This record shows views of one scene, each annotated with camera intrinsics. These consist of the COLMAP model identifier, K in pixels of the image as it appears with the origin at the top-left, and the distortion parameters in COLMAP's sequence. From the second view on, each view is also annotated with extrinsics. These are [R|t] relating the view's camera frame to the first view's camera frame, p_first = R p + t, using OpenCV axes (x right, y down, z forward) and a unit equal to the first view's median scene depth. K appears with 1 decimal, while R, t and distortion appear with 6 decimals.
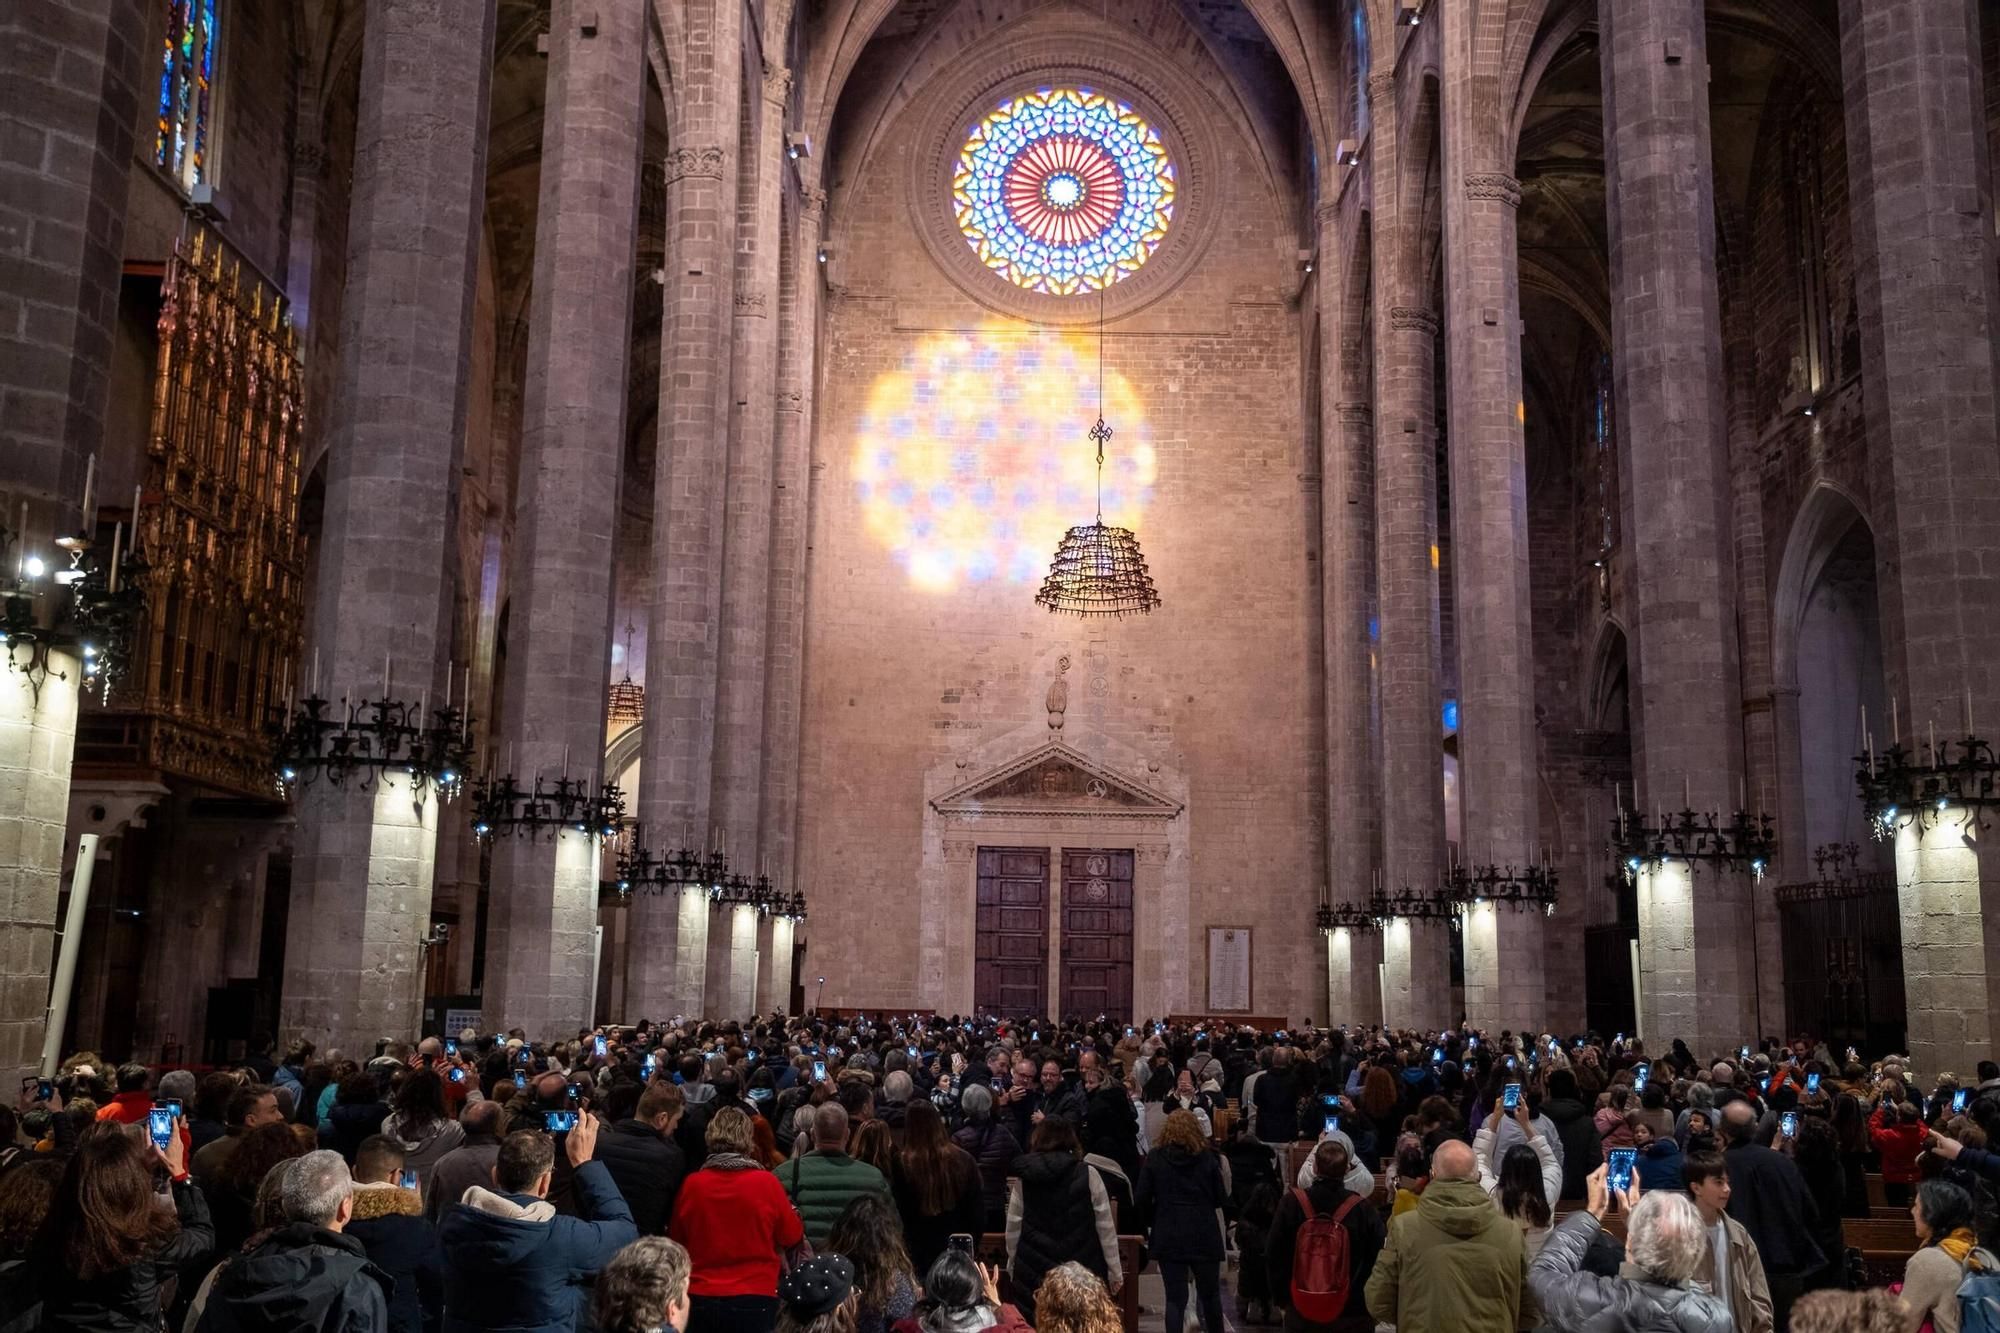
lens RADIAL K [[1905.1, 0, 978.1], [0, 1905.1, 671.5], [0, 0, 1]] dist [-0.005154, 0.000000]
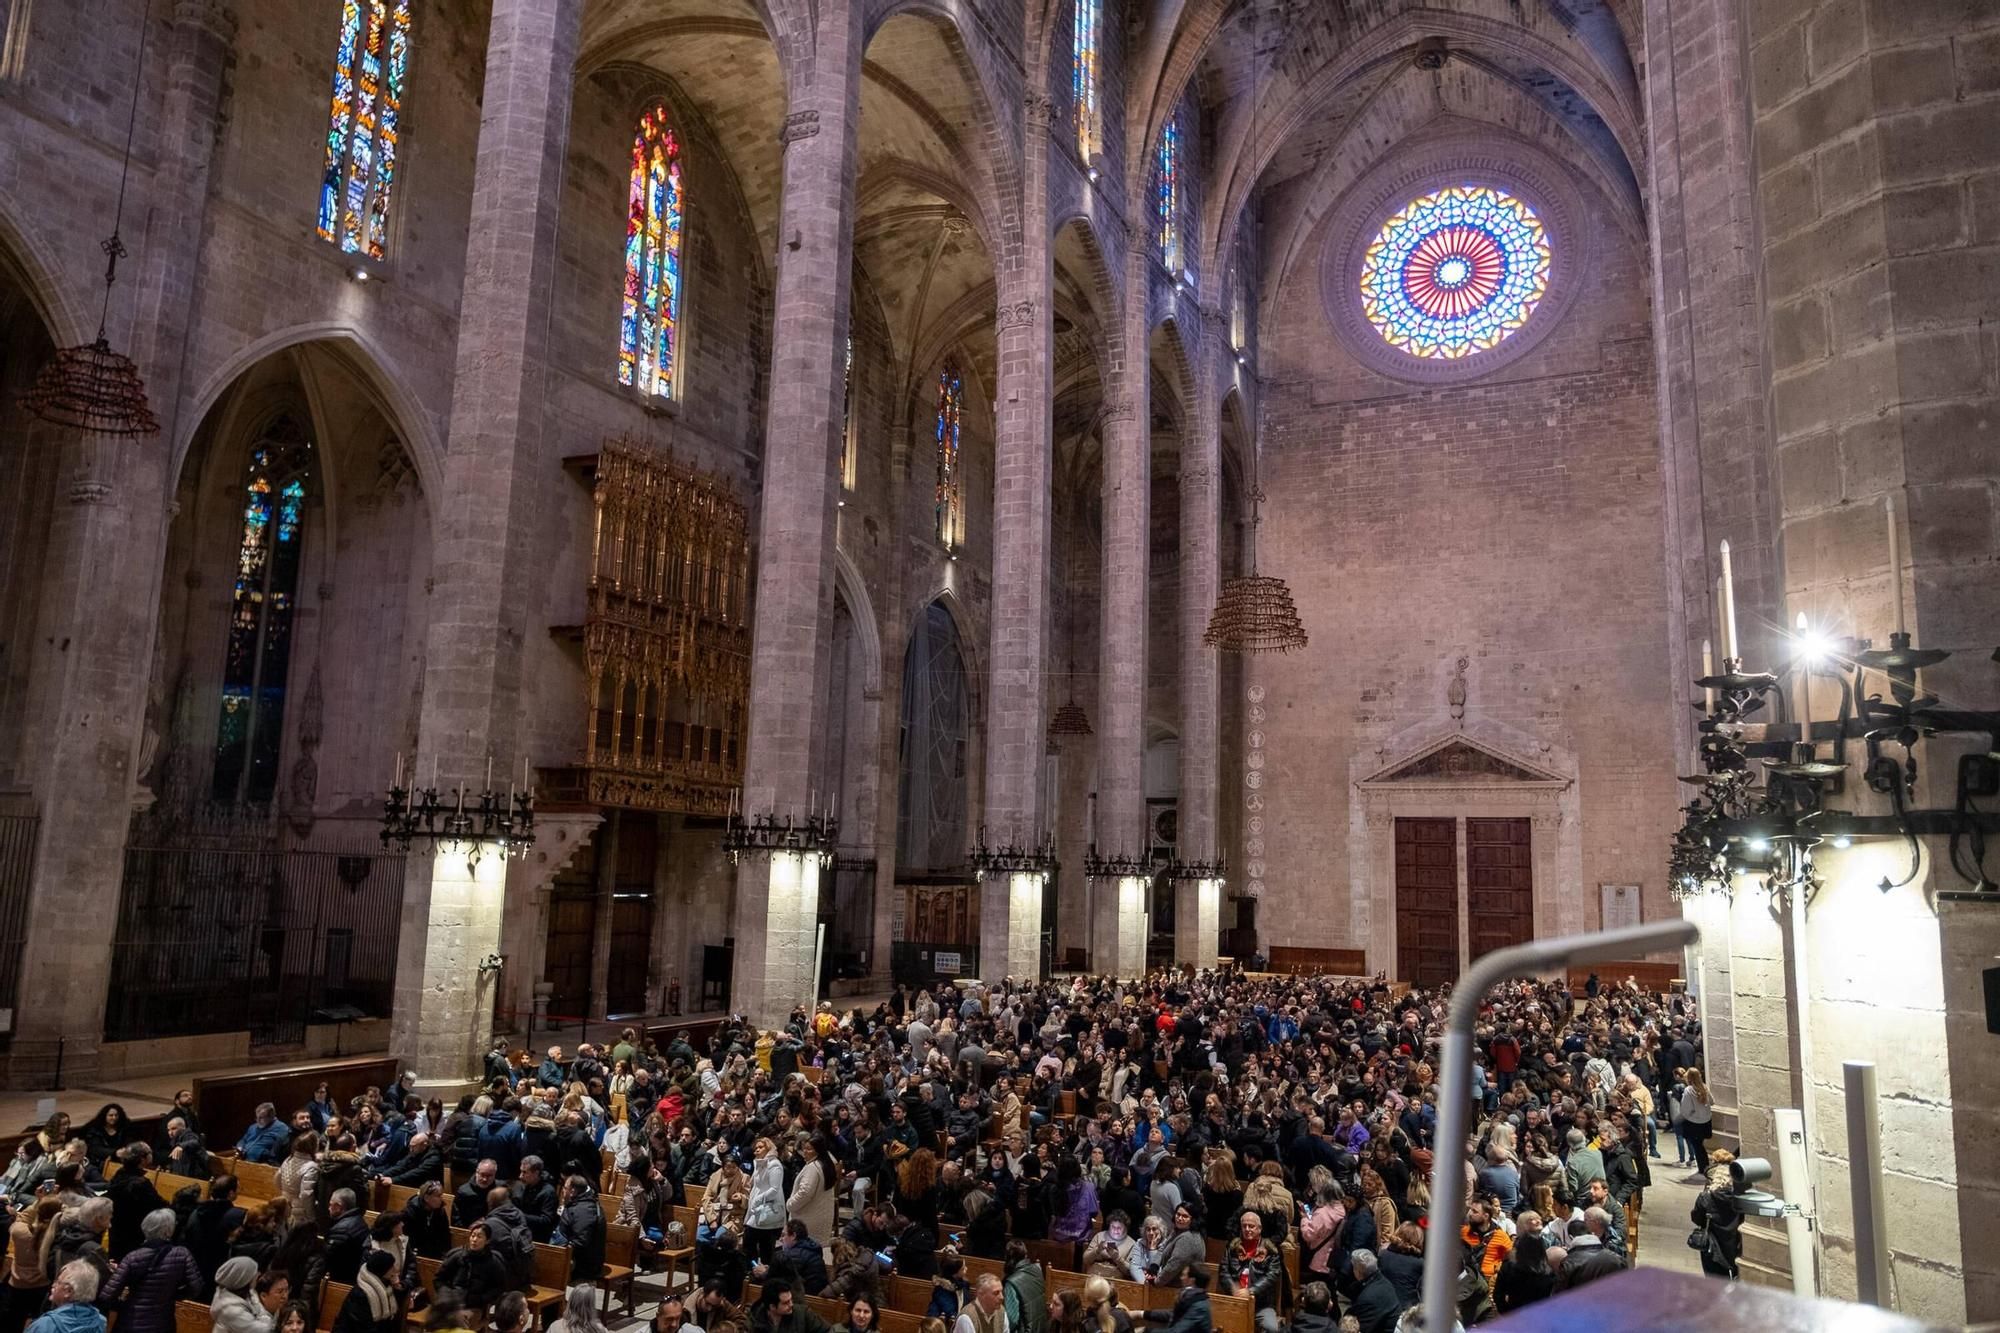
lens RADIAL K [[1373.3, 0, 998.4], [0, 1373.3, 662.7], [0, 0, 1]] dist [-0.013387, -0.001392]
pose [[0.902745, -0.061573, -0.425748, 0.168181], [0.062140, 0.997988, -0.012572, -0.013724], [0.425665, -0.015107, 0.904755, 0.102843]]
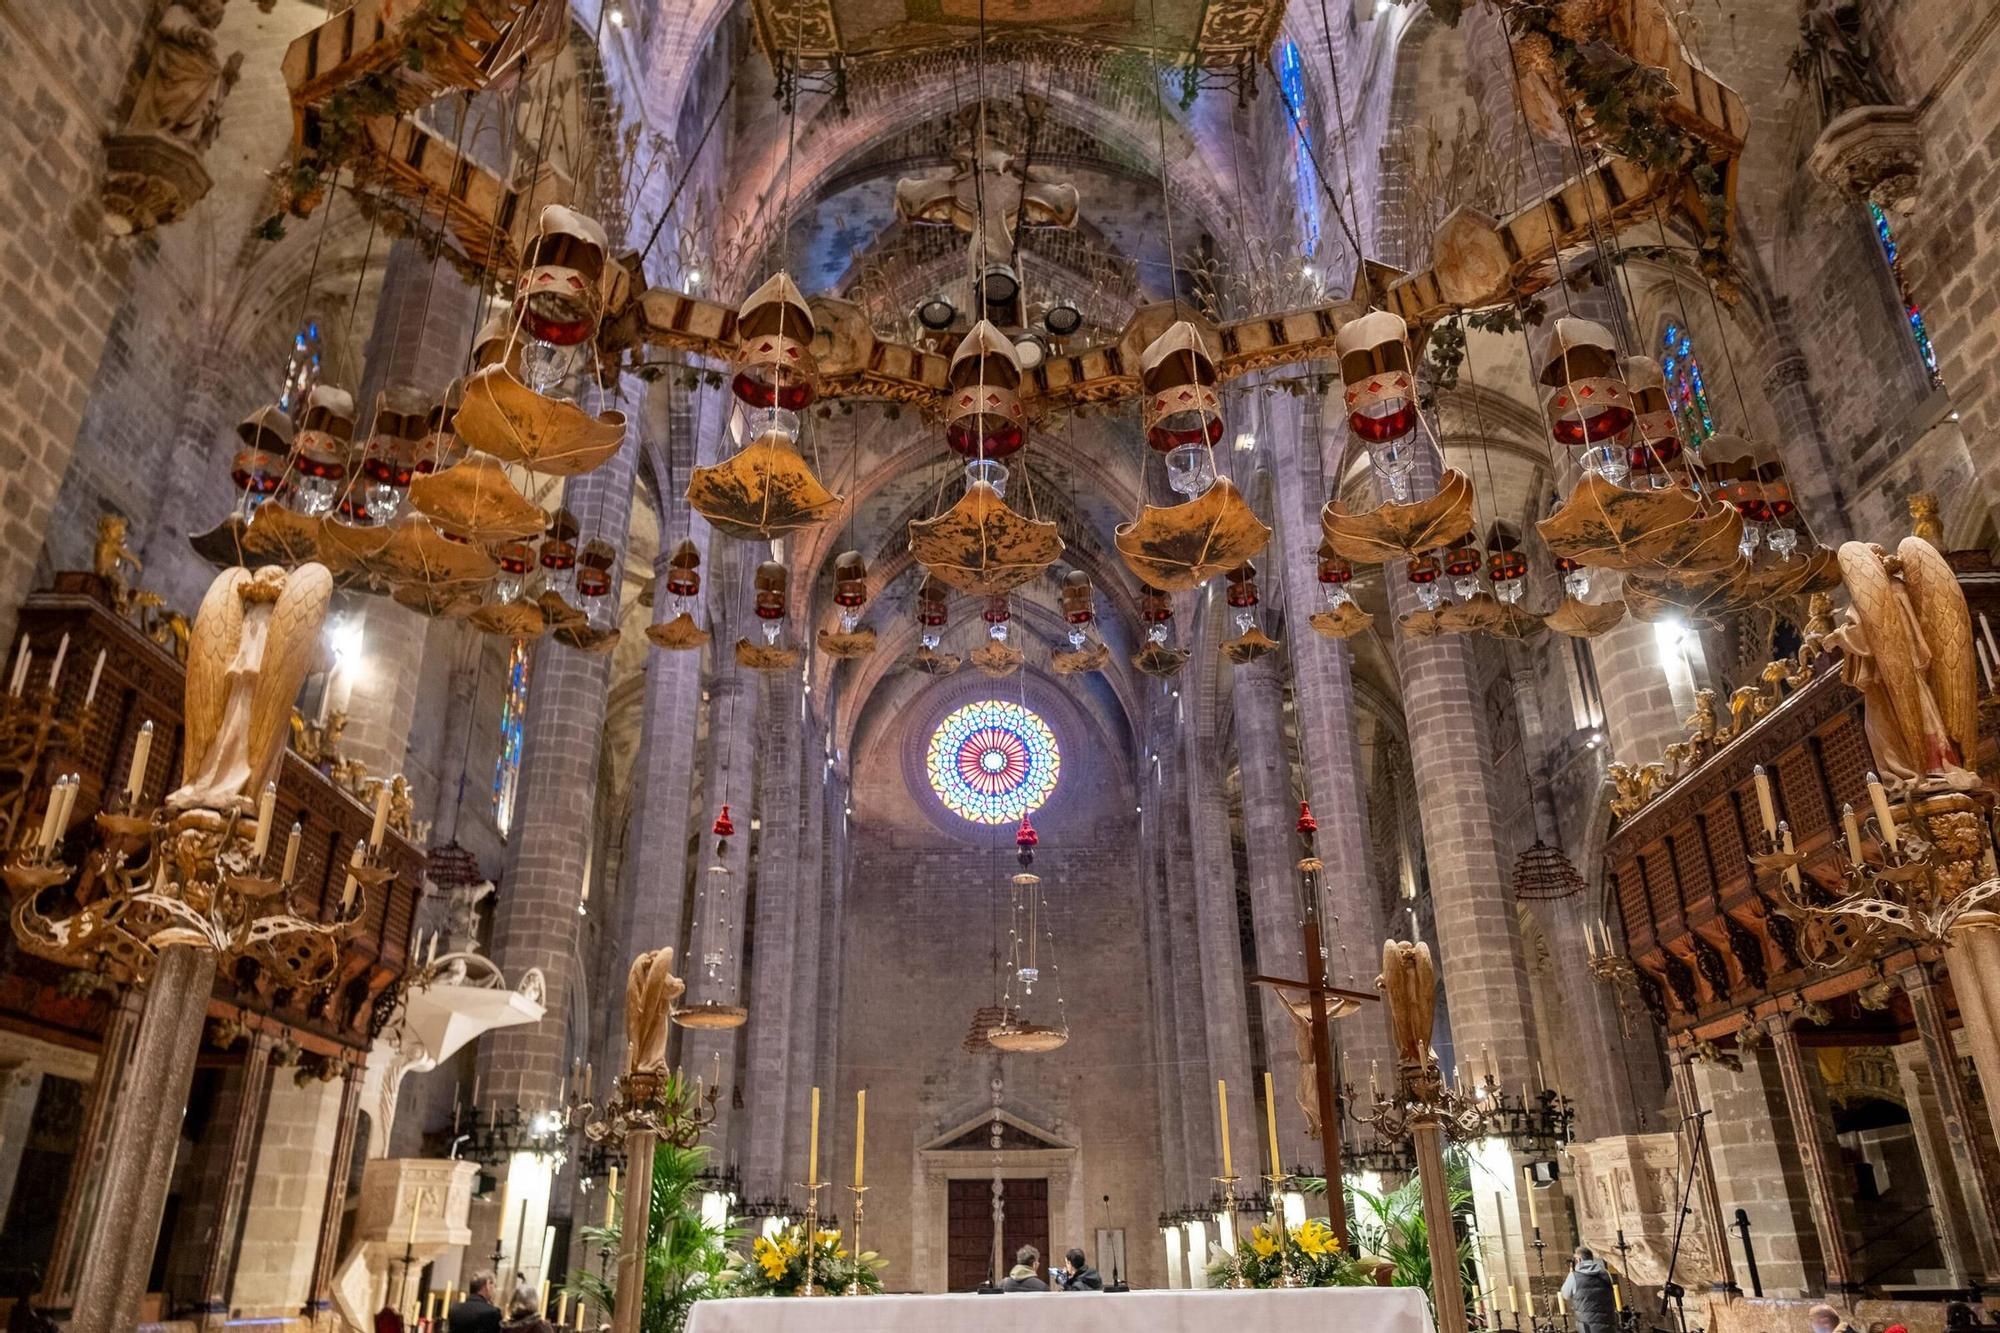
lens RADIAL K [[1373.3, 0, 992.9], [0, 1373.3, 674.0], [0, 0, 1]] dist [-0.013387, -0.001392]
pose [[0.999469, -0.023868, 0.022185, 0.023607], [0.028568, 0.969298, -0.244223, -0.038922], [-0.015675, 0.244727, 0.969465, -0.222688]]
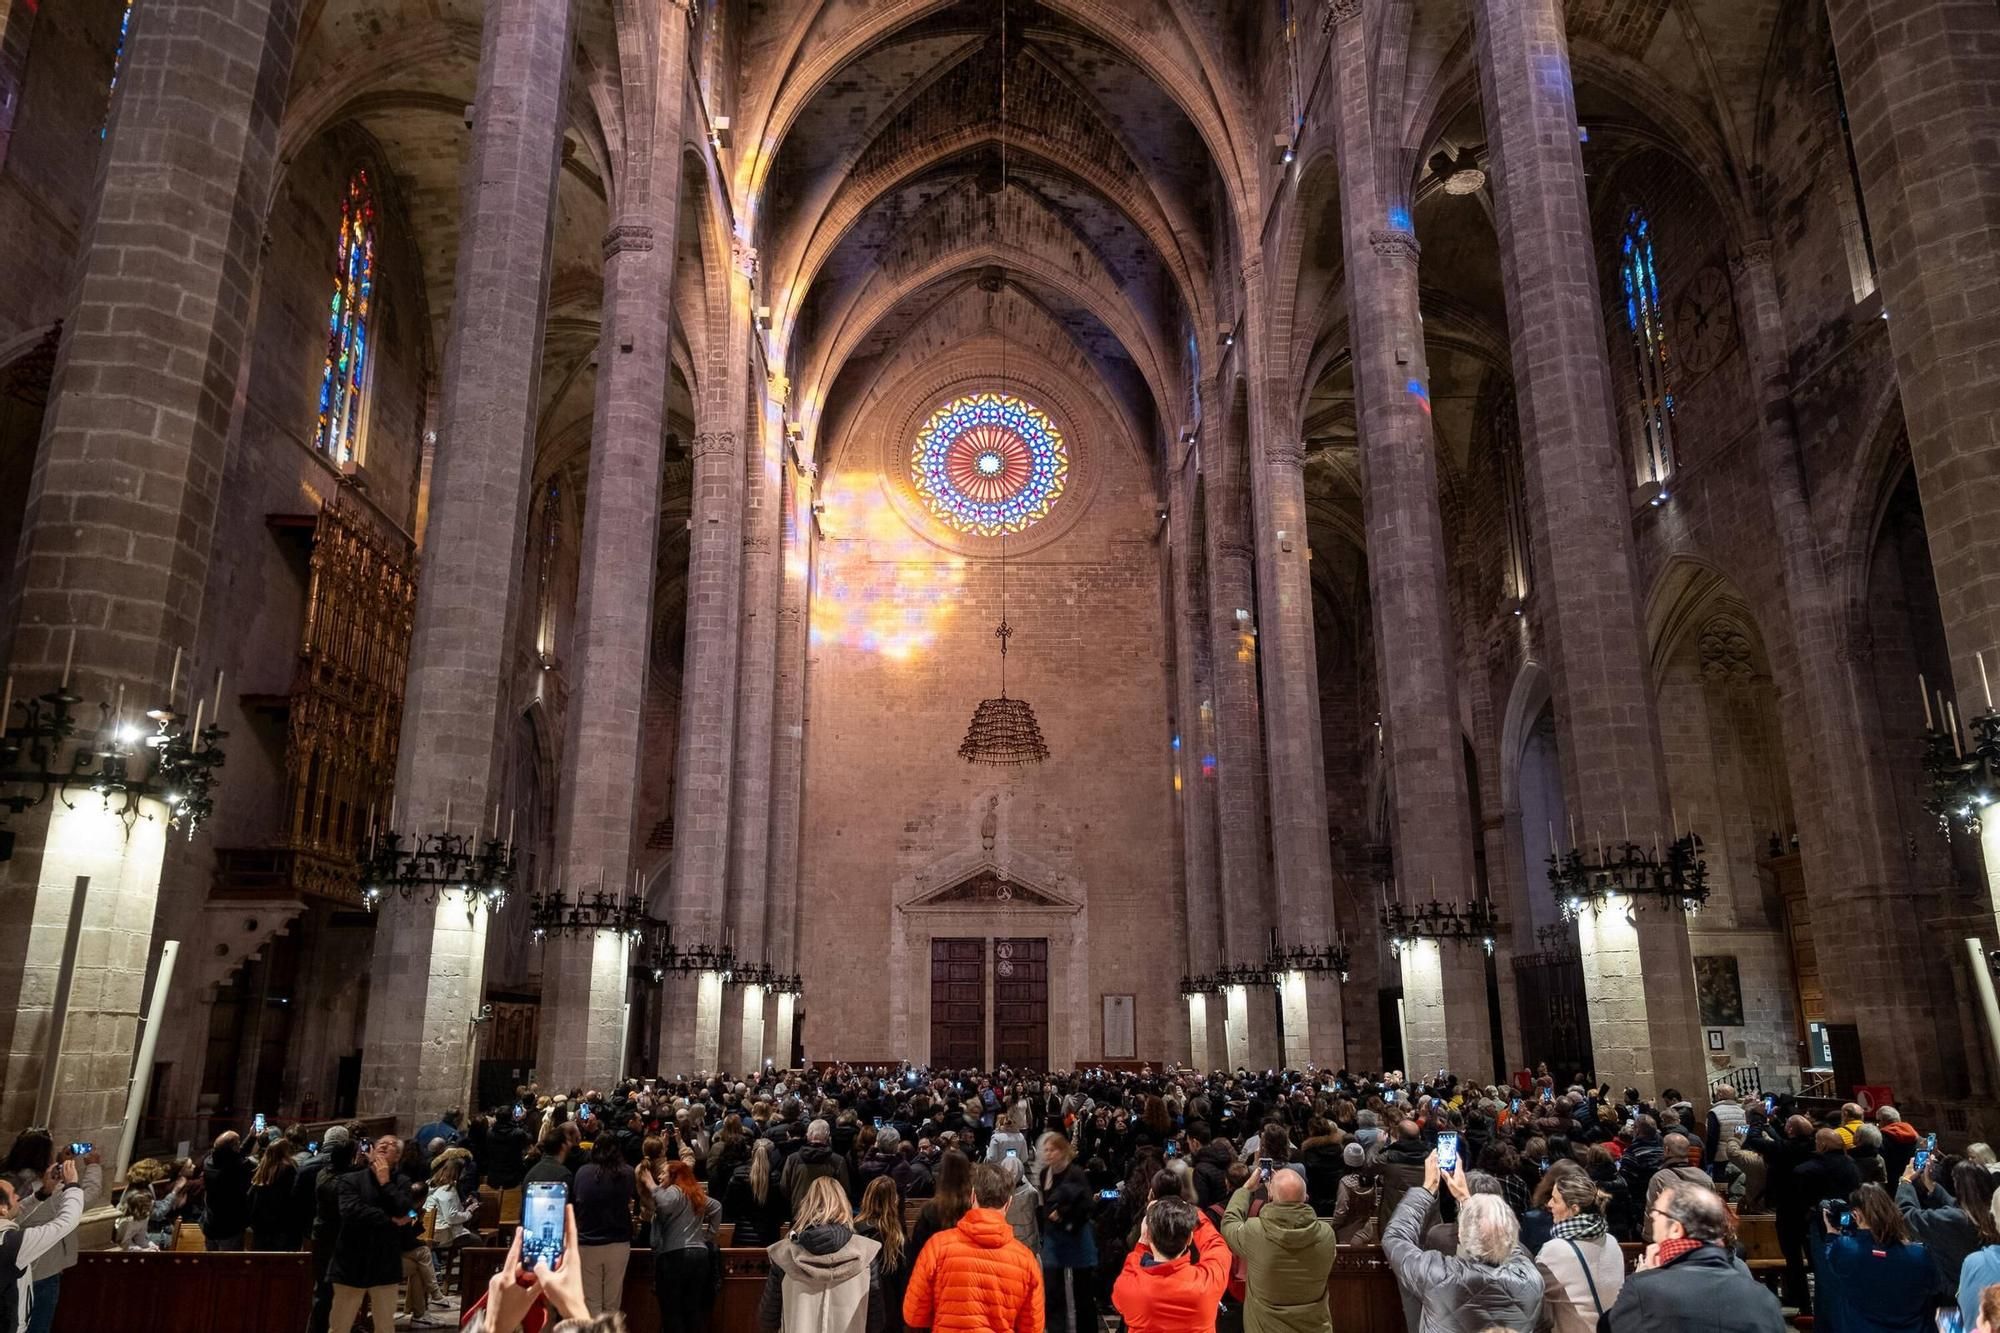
lens RADIAL K [[1373.3, 0, 985.3], [0, 1373.3, 682.7], [0, 0, 1]] dist [-0.013387, -0.001392]
pose [[0.999517, -0.012913, 0.028262, 0.013638], [0.015457, 0.995665, -0.091715, 0.001085], [-0.026955, 0.092108, 0.995384, 0.011116]]
